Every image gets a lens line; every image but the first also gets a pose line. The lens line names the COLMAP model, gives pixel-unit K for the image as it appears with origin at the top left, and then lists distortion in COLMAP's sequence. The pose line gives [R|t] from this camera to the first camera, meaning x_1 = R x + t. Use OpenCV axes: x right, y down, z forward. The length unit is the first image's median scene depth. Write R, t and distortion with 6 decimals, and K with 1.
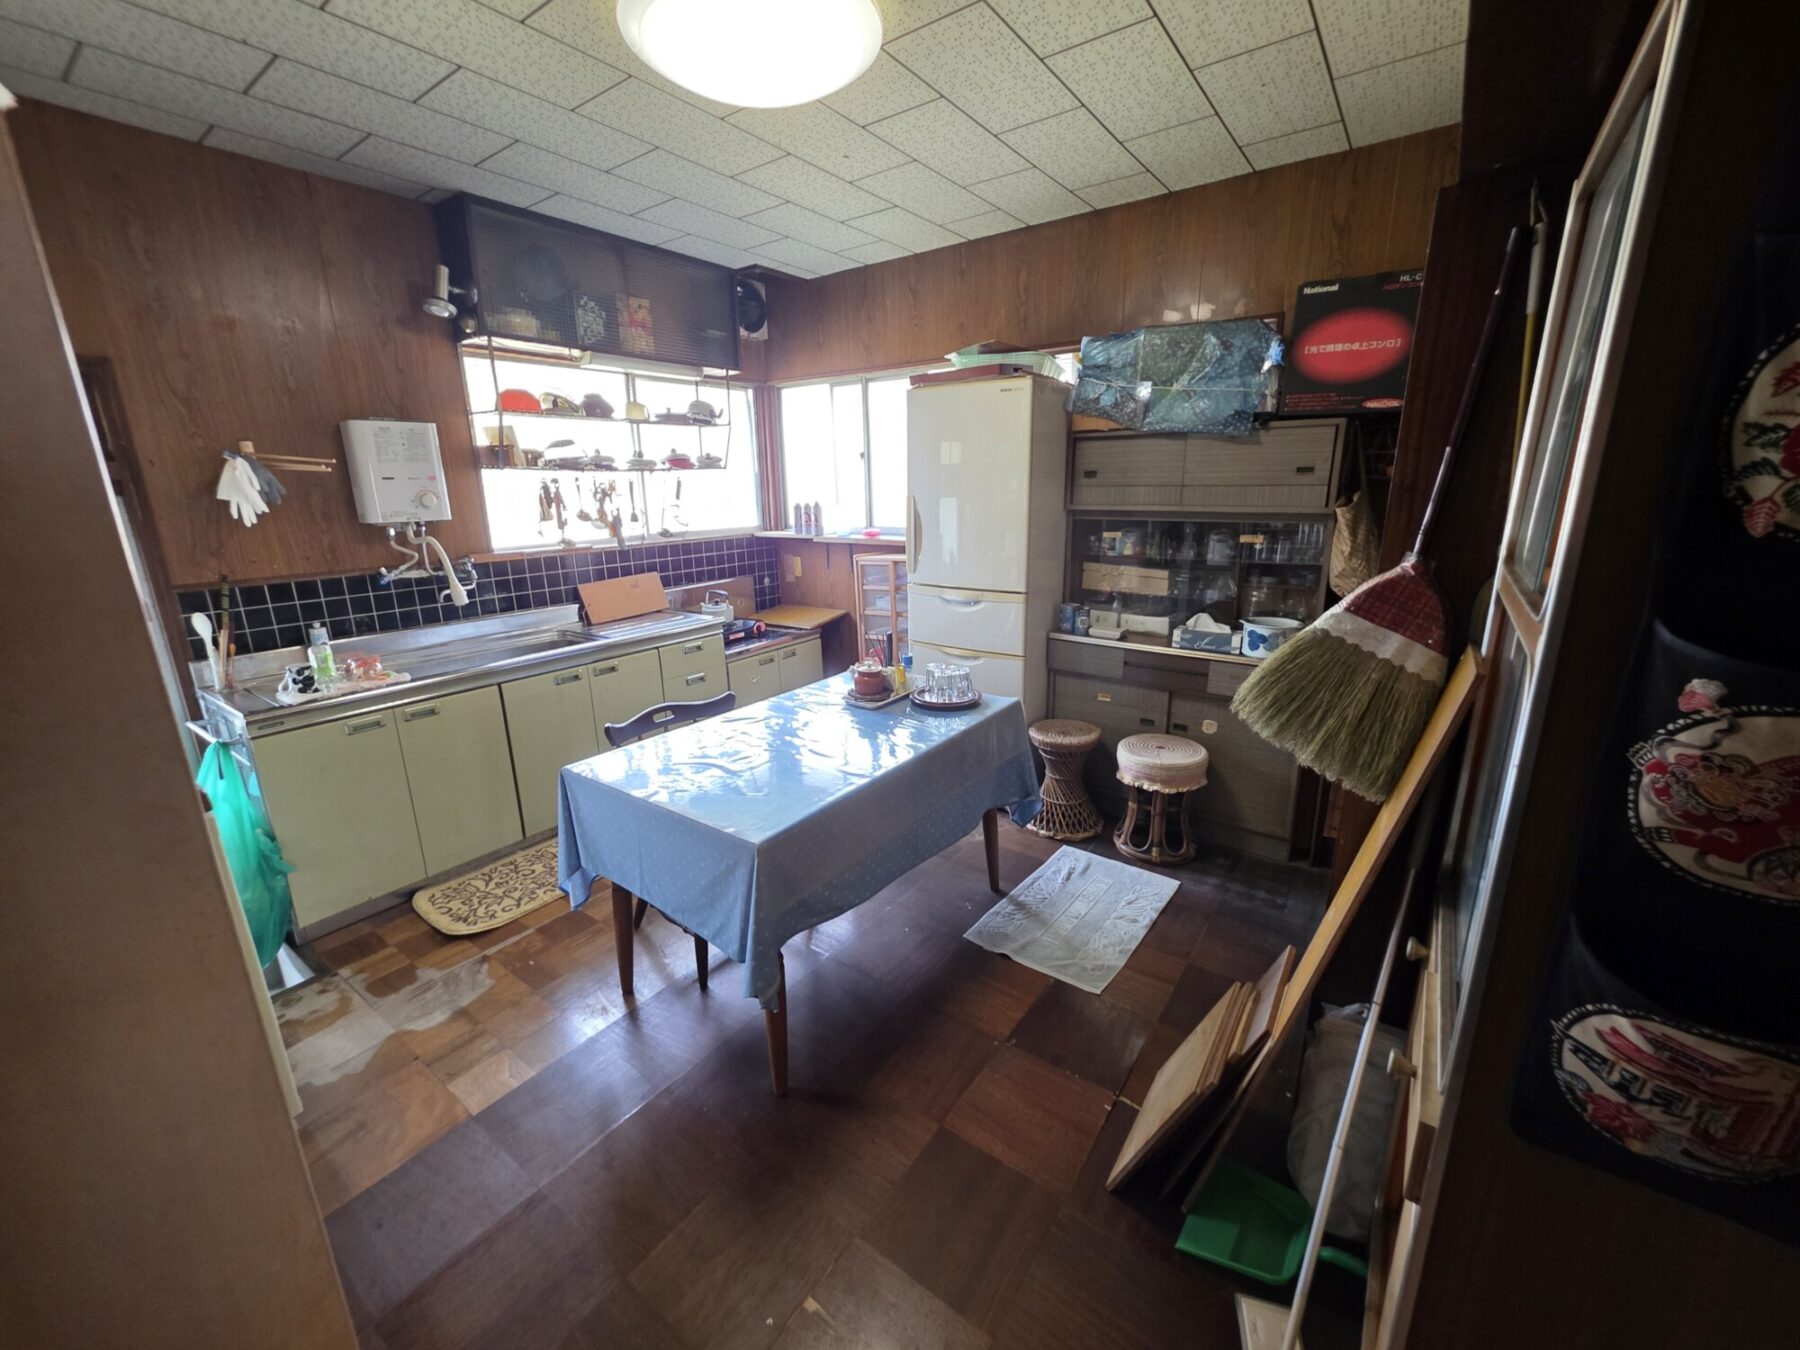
lens RADIAL K [[717.2, 0, 899.6], [0, 717.2, 674.0], [0, 0, 1]] dist [-0.003026, 0.001370]
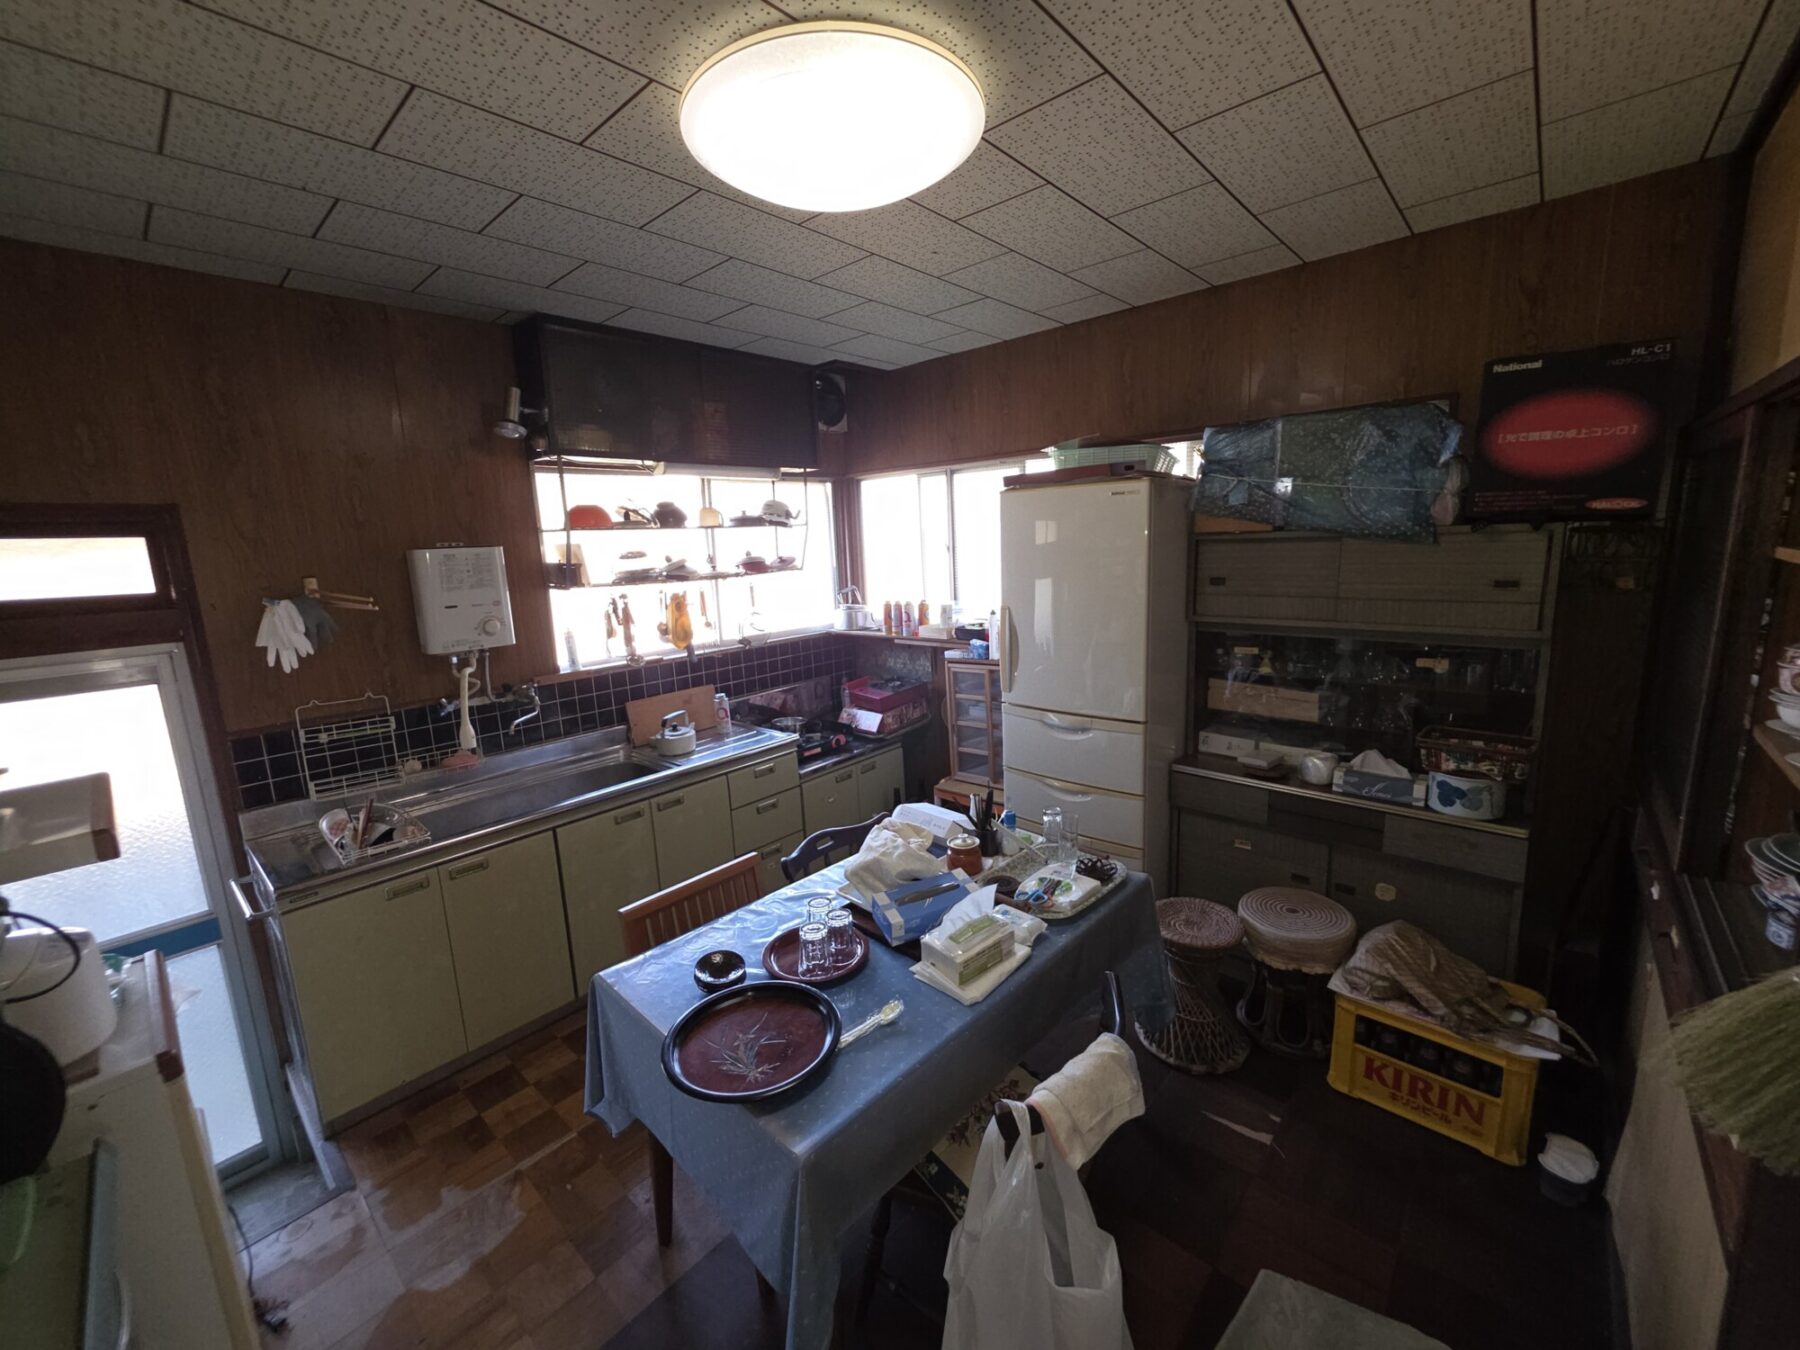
lens RADIAL K [[717.2, 0, 898.9], [0, 717.2, 670.0], [0, 0, 1]] dist [-0.003026, 0.001370]
pose [[0.994526, -0.007809, -0.104197, -0.028429], [-0.000196, 0.997062, -0.076597, -0.122647], [0.104489, 0.076198, 0.991603, 0.133988]]
